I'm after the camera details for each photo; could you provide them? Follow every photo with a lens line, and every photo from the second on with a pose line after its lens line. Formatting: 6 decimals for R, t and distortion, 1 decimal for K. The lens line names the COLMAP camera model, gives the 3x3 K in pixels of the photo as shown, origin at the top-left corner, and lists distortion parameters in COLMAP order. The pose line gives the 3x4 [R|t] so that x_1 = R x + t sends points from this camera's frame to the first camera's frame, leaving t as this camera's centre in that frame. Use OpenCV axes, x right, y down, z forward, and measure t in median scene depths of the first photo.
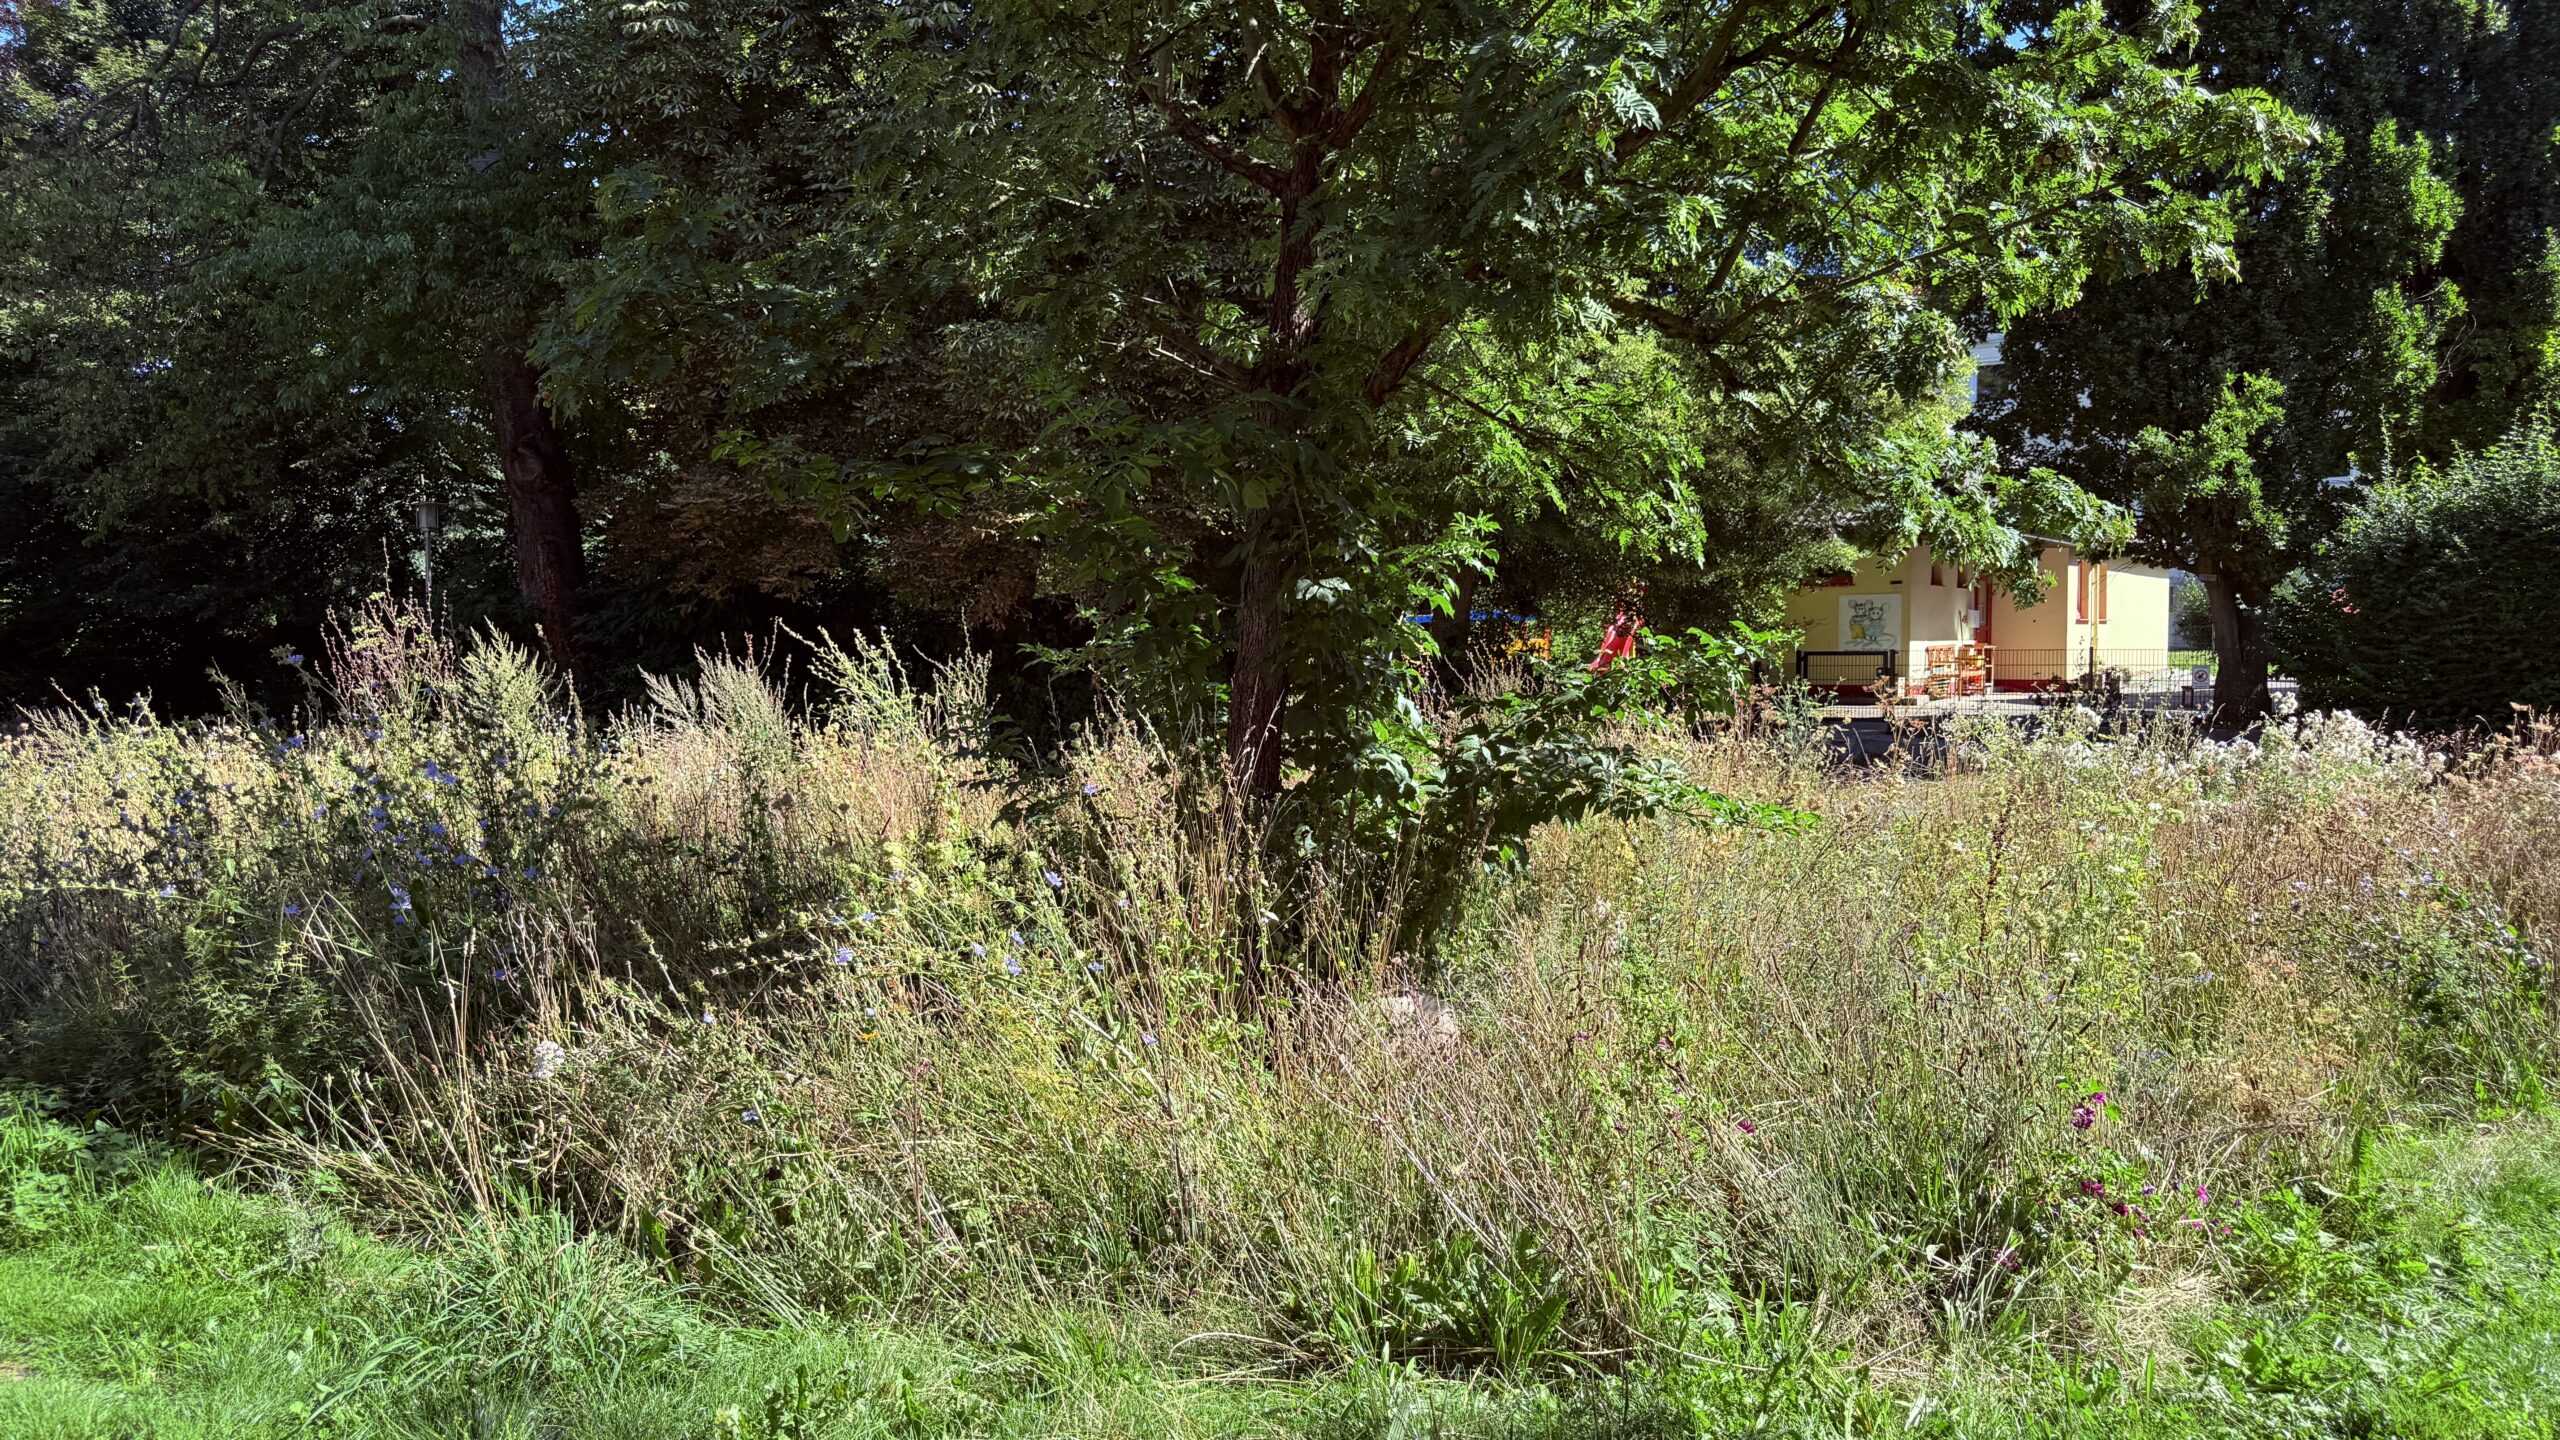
lens RADIAL K [[1797.3, 0, 1280.0], [0, 1797.3, 720.0], [0, 0, 1]] dist [0.081348, -0.116290]
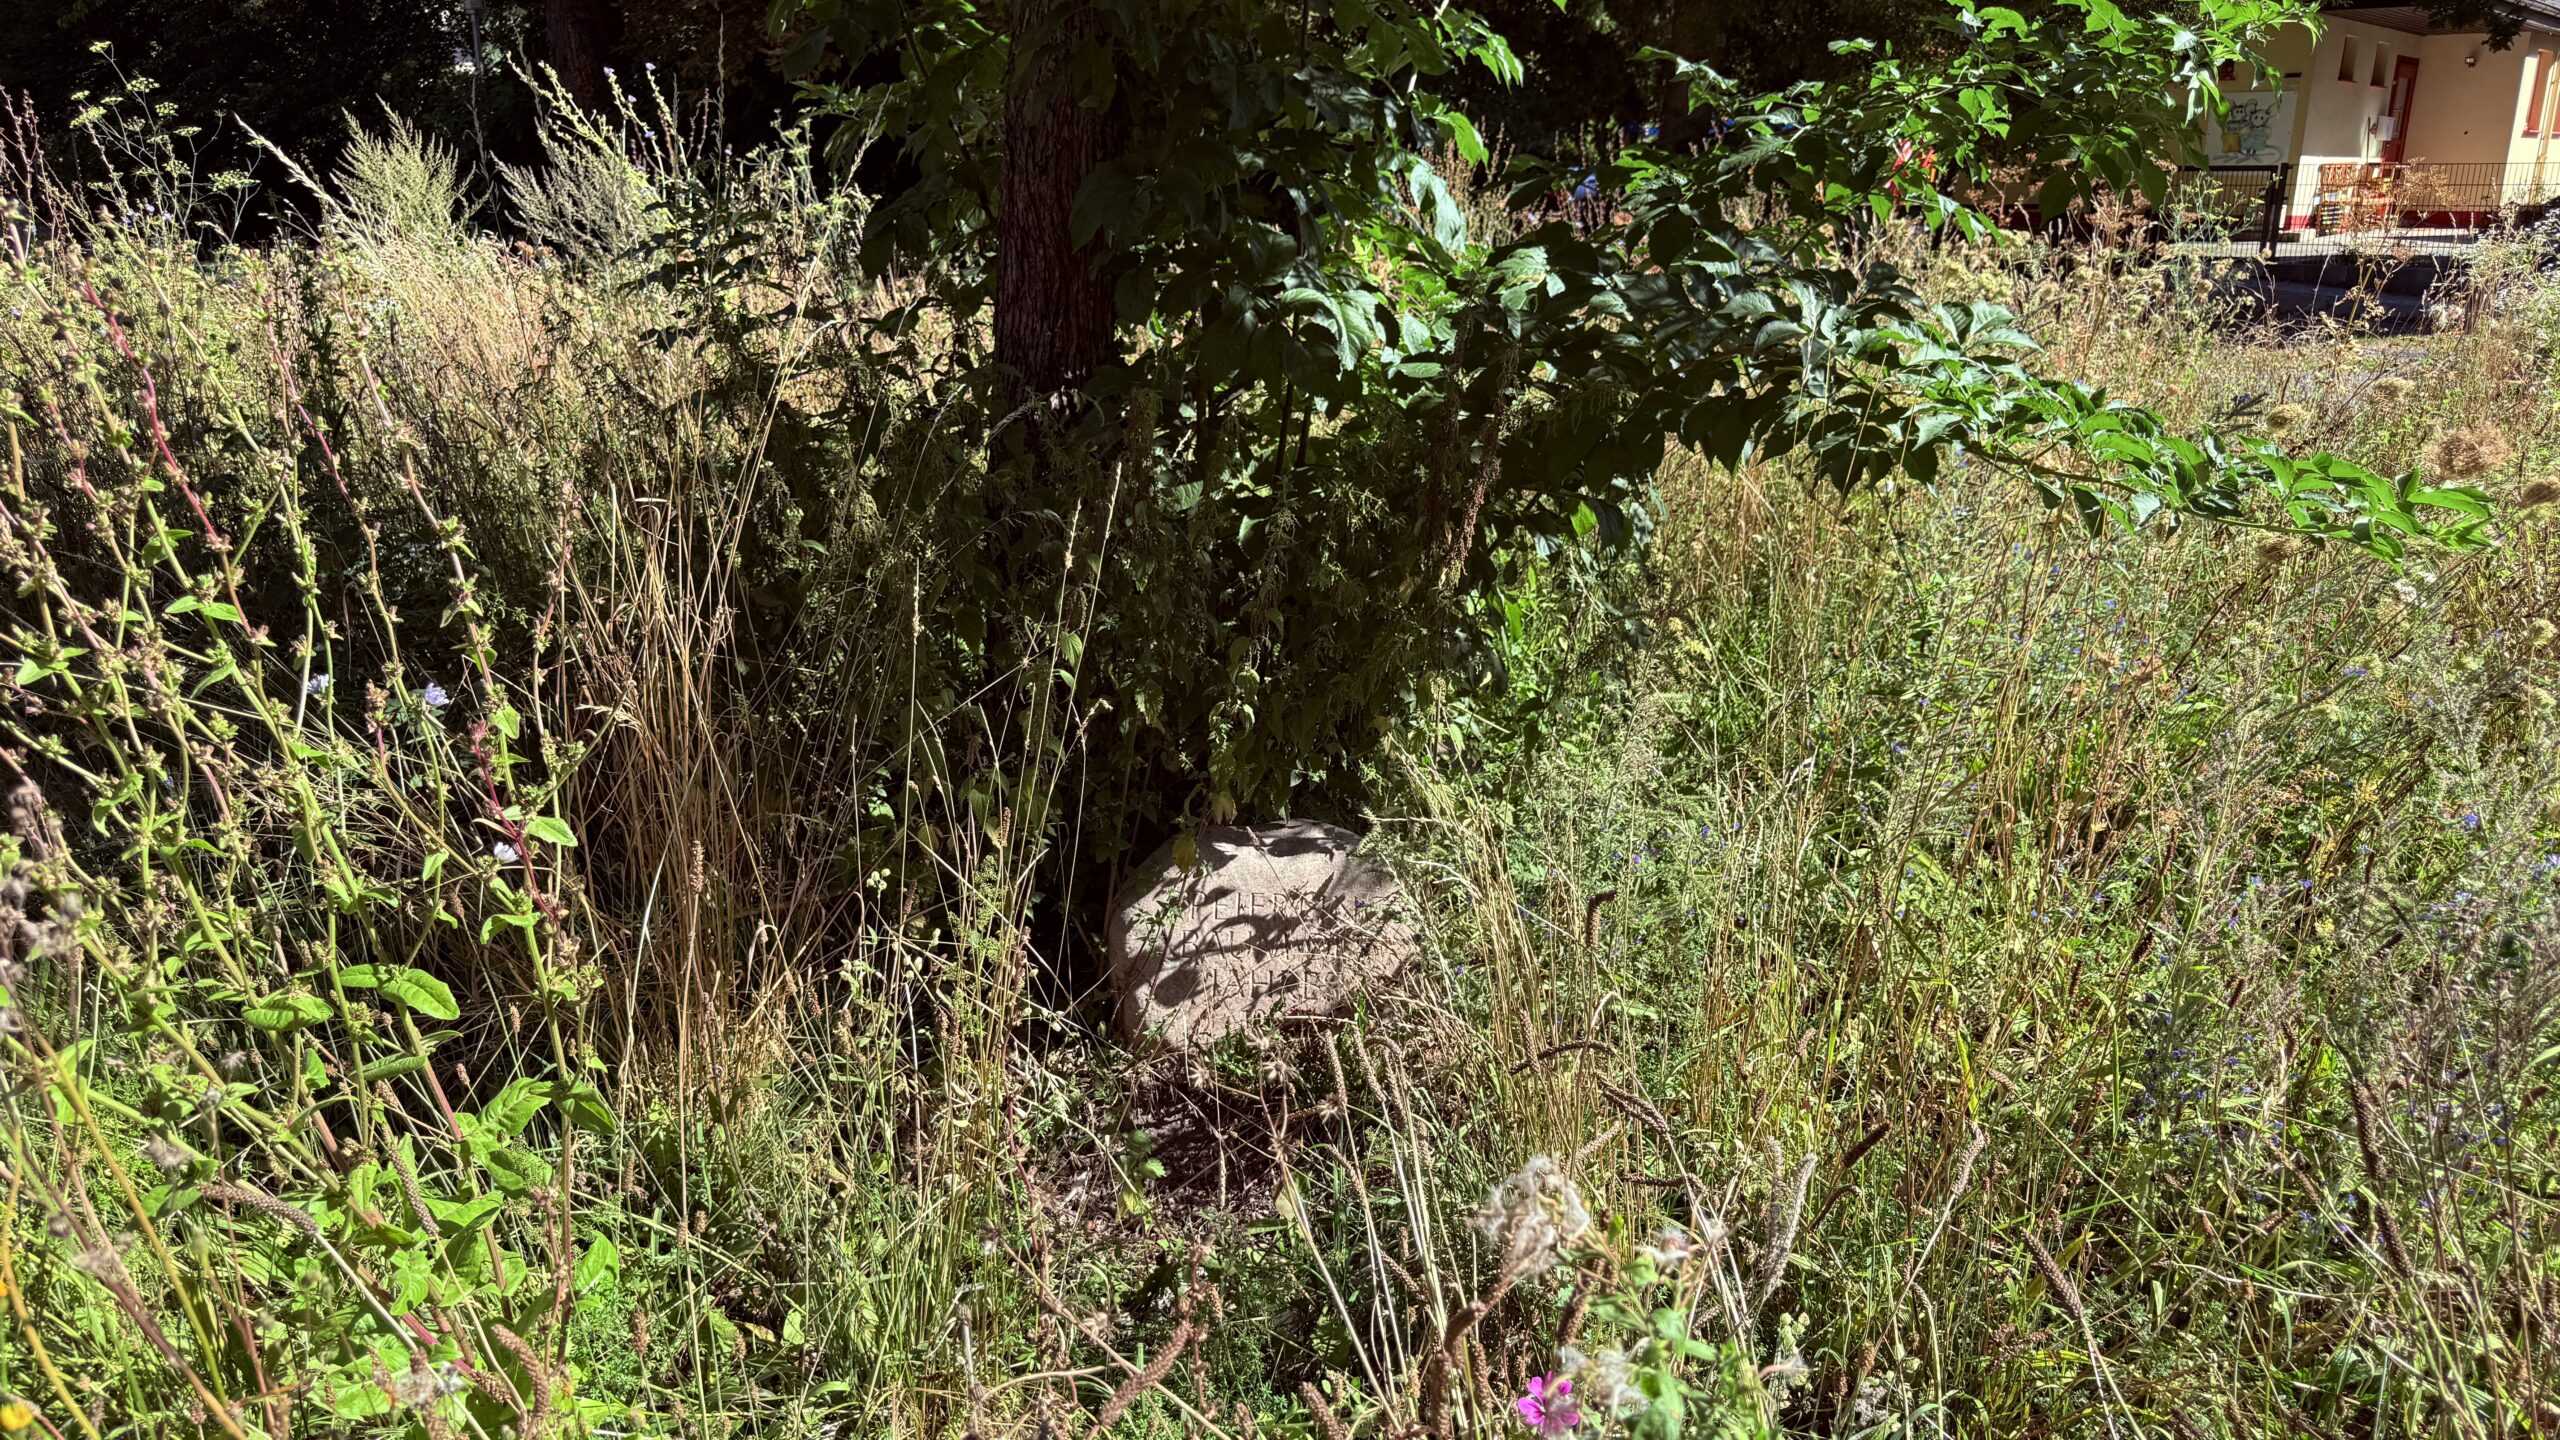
lens RADIAL K [[1797.3, 0, 1280.0], [0, 1797.3, 720.0], [0, 0, 1]] dist [0.081348, -0.116290]
pose [[0.990620, 0.043090, -0.129675, 0.109615], [-0.010008, 0.969310, 0.245637, 0.012707], [0.136279, -0.242035, 0.960649, 0.537258]]
